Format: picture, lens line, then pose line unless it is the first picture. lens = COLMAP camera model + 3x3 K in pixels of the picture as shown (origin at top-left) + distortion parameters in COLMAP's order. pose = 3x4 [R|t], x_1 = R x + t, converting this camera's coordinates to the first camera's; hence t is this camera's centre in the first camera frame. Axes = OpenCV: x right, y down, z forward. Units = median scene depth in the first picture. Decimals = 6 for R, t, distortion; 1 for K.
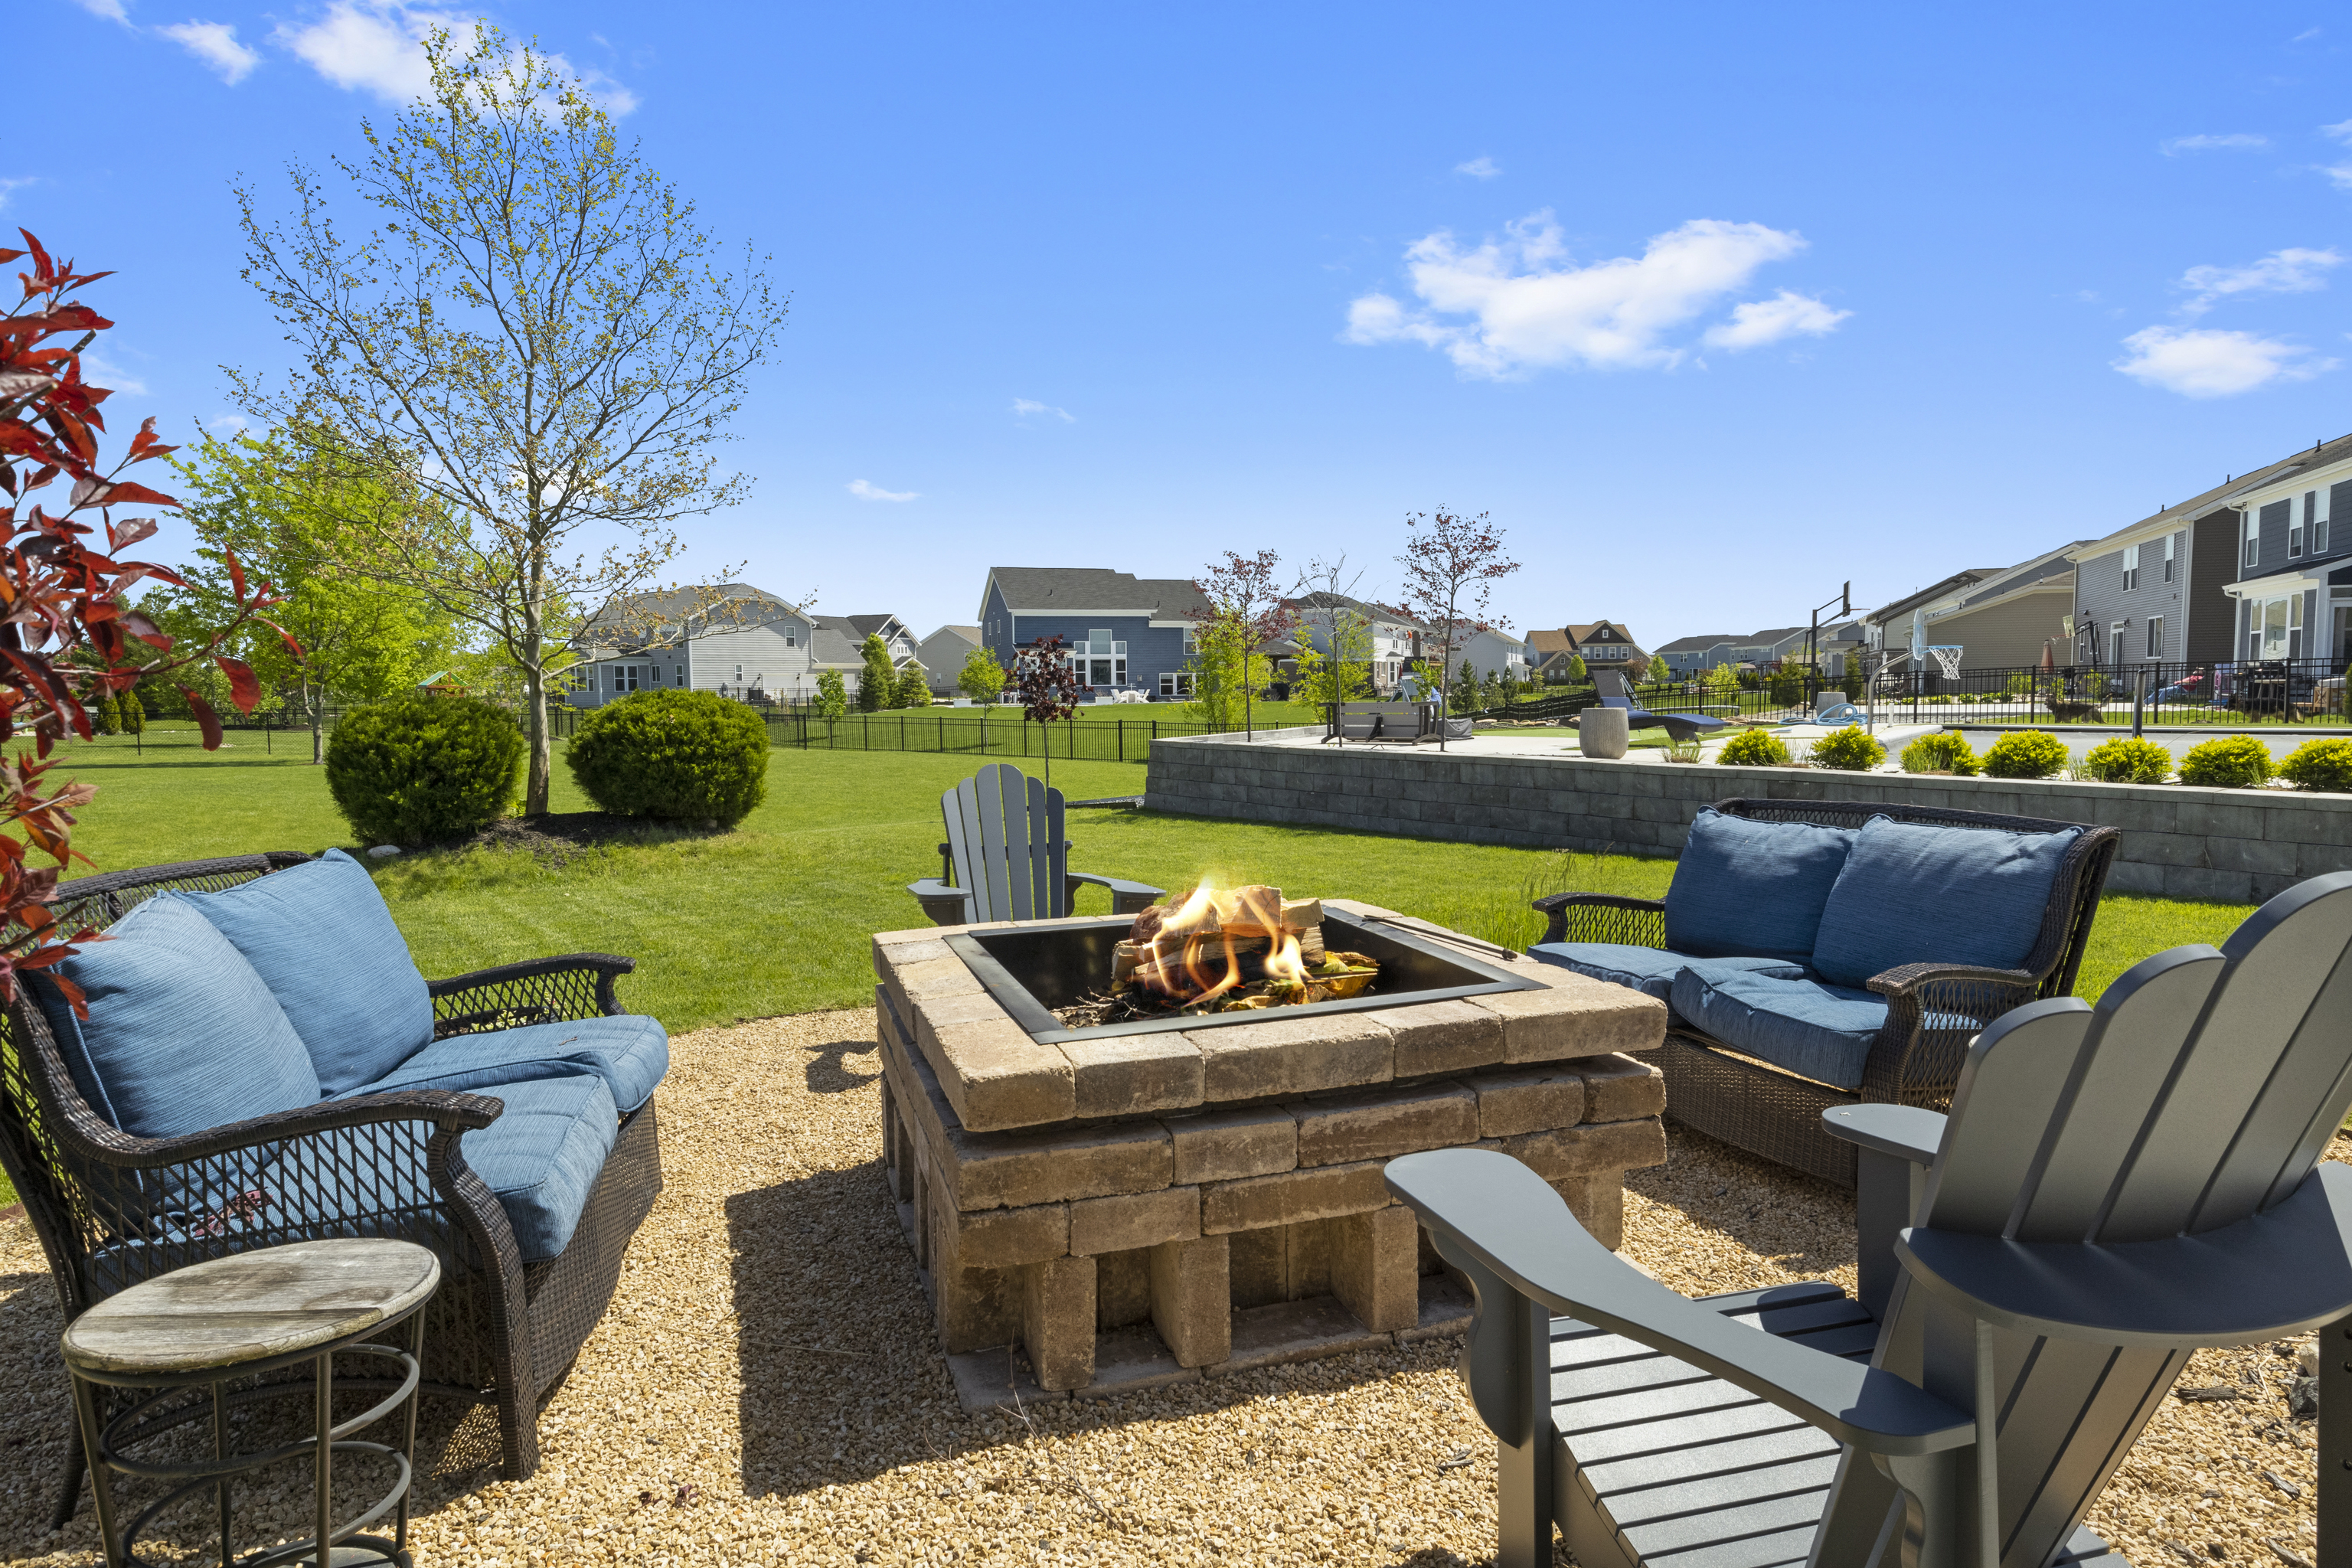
lens RADIAL K [[1328.5, 0, 1176.0], [0, 1328.5, 784.0], [0, 0, 1]] dist [-0.002795, -0.001511]
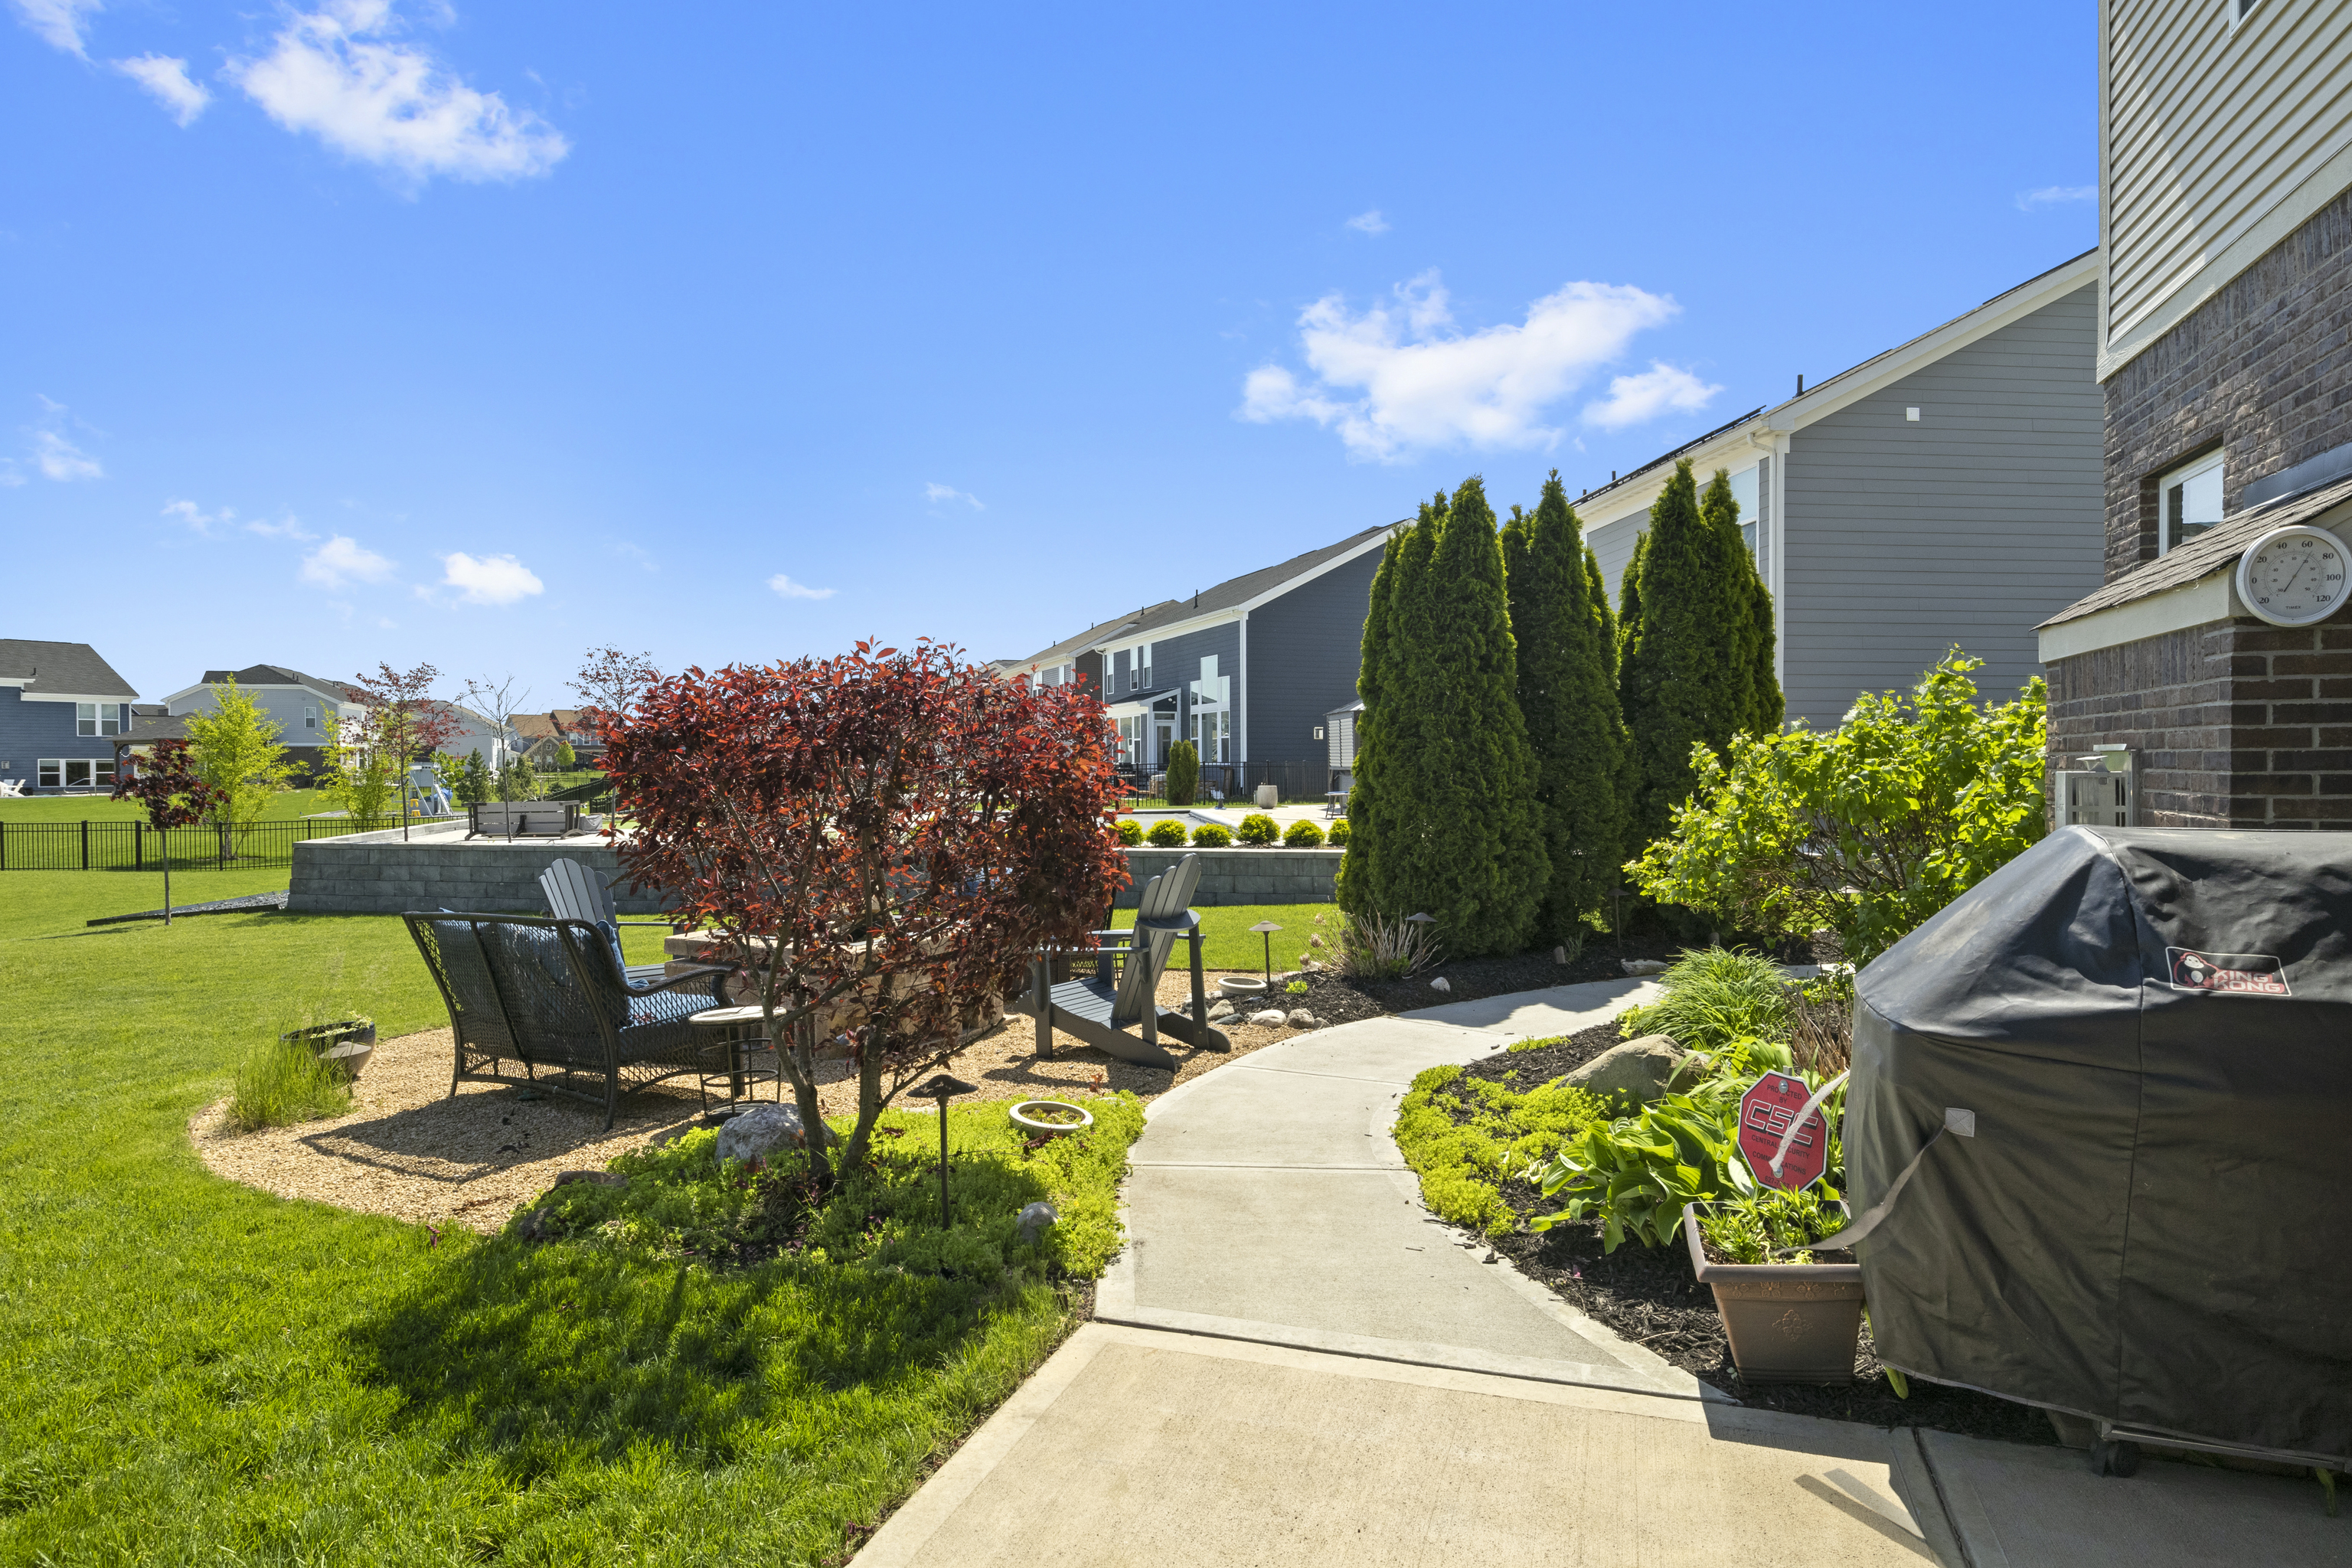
lens RADIAL K [[1328.5, 0, 1176.0], [0, 1328.5, 784.0], [0, 0, 1]] dist [-0.002795, -0.001511]
pose [[0.743219, -0.005185, 0.669028, -0.103887], [0.047907, 0.997816, -0.045487, 0.000439], [-0.667331, 0.065858, 0.741844, -0.112380]]
